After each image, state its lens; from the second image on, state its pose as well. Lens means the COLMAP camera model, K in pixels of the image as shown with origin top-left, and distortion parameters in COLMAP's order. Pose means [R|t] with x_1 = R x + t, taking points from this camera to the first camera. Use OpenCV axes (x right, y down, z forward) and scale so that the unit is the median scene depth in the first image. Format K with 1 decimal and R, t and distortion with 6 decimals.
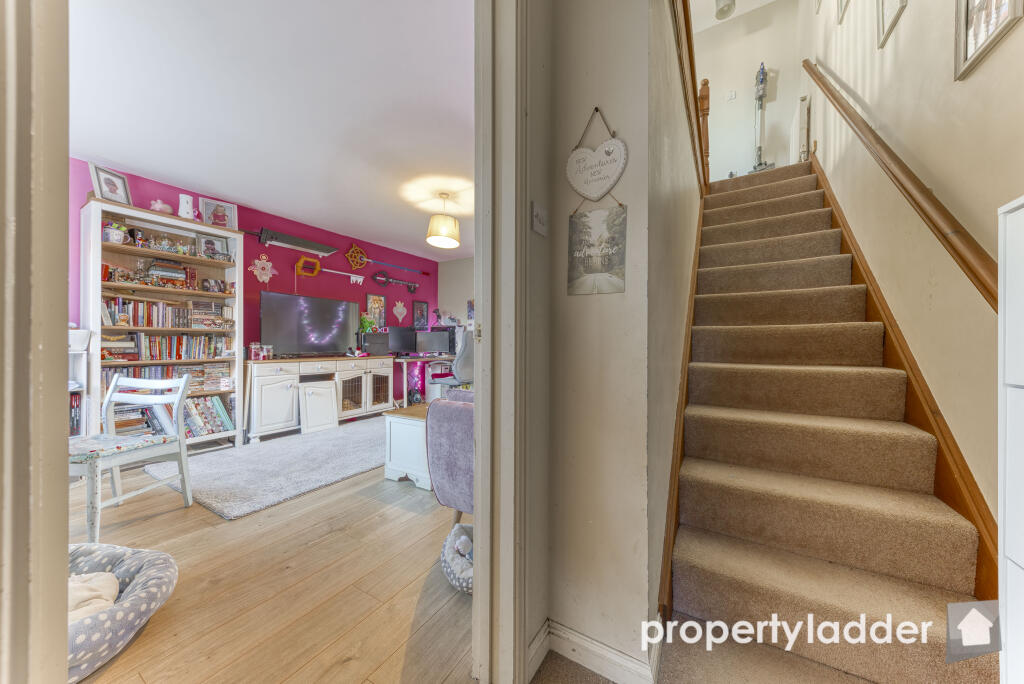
lens RADIAL K [[344.2, 0, 524.7], [0, 344.2, 343.1], [0, 0, 1]] dist [0.005864, -0.001935]
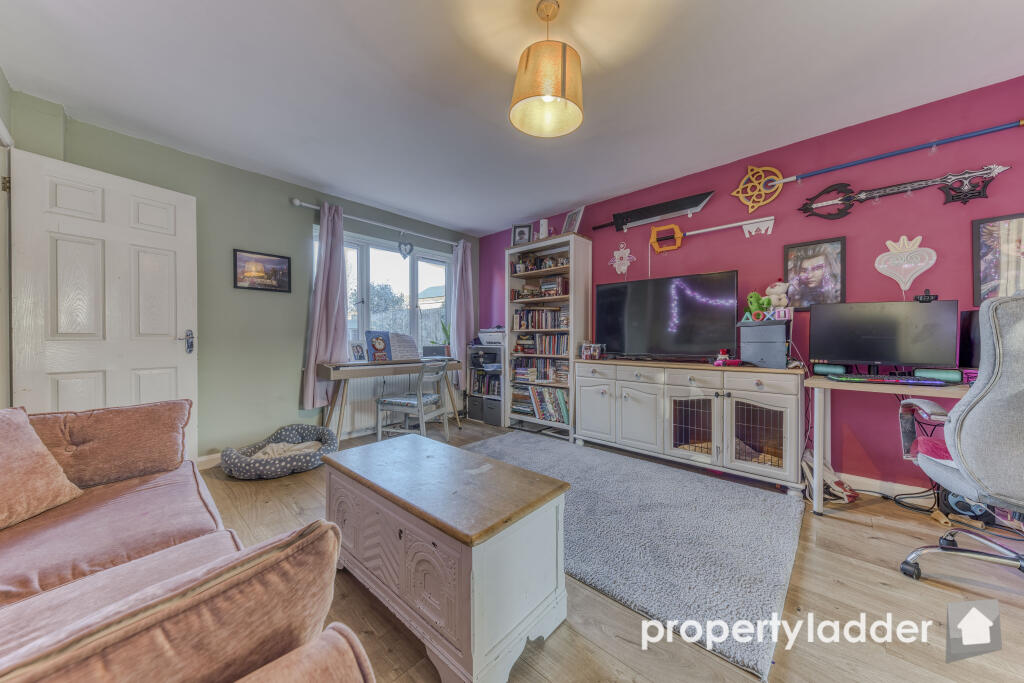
lens RADIAL K [[344.2, 0, 507.5], [0, 344.2, 344.5], [0, 0, 1]] dist [0.005864, -0.001935]
pose [[-0.222649, 0.014134, -0.974796, 0.211337], [0.000900, 0.999897, 0.014293, -0.005445], [0.974898, 0.002305, -0.222639, 1.041988]]
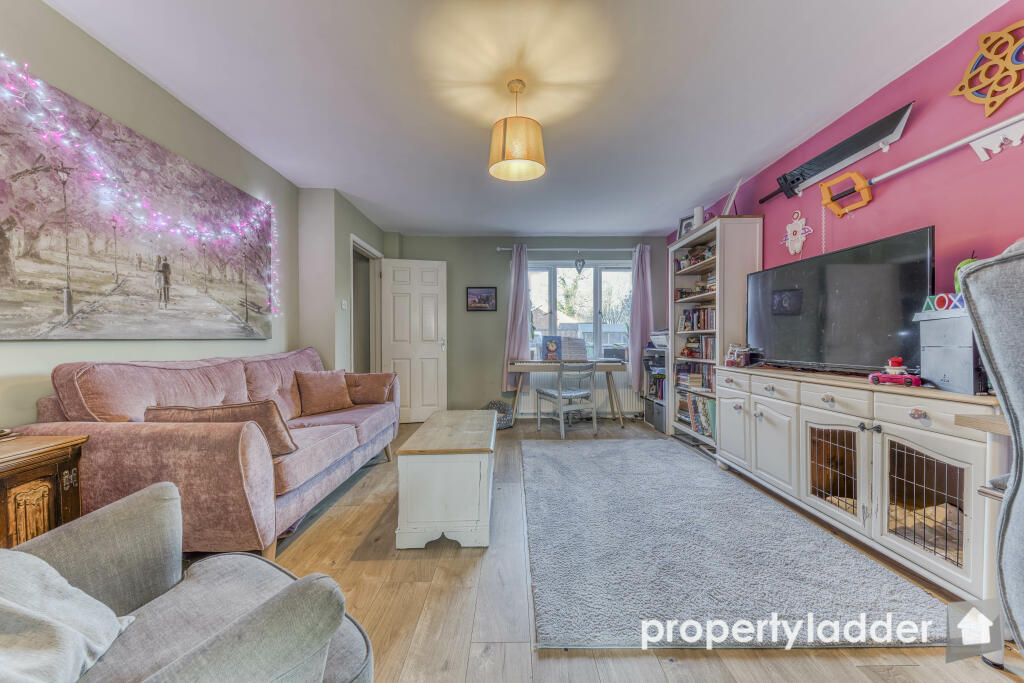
lens RADIAL K [[344.2, 0, 513.0], [0, 344.2, 343.1], [0, 0, 1]] dist [0.005864, -0.001935]
pose [[-0.862109, 0.004438, -0.506704, 0.060443], [0.004040, 0.999990, 0.001885, -0.006936], [0.506707, -0.000422, -0.862118, 1.487181]]
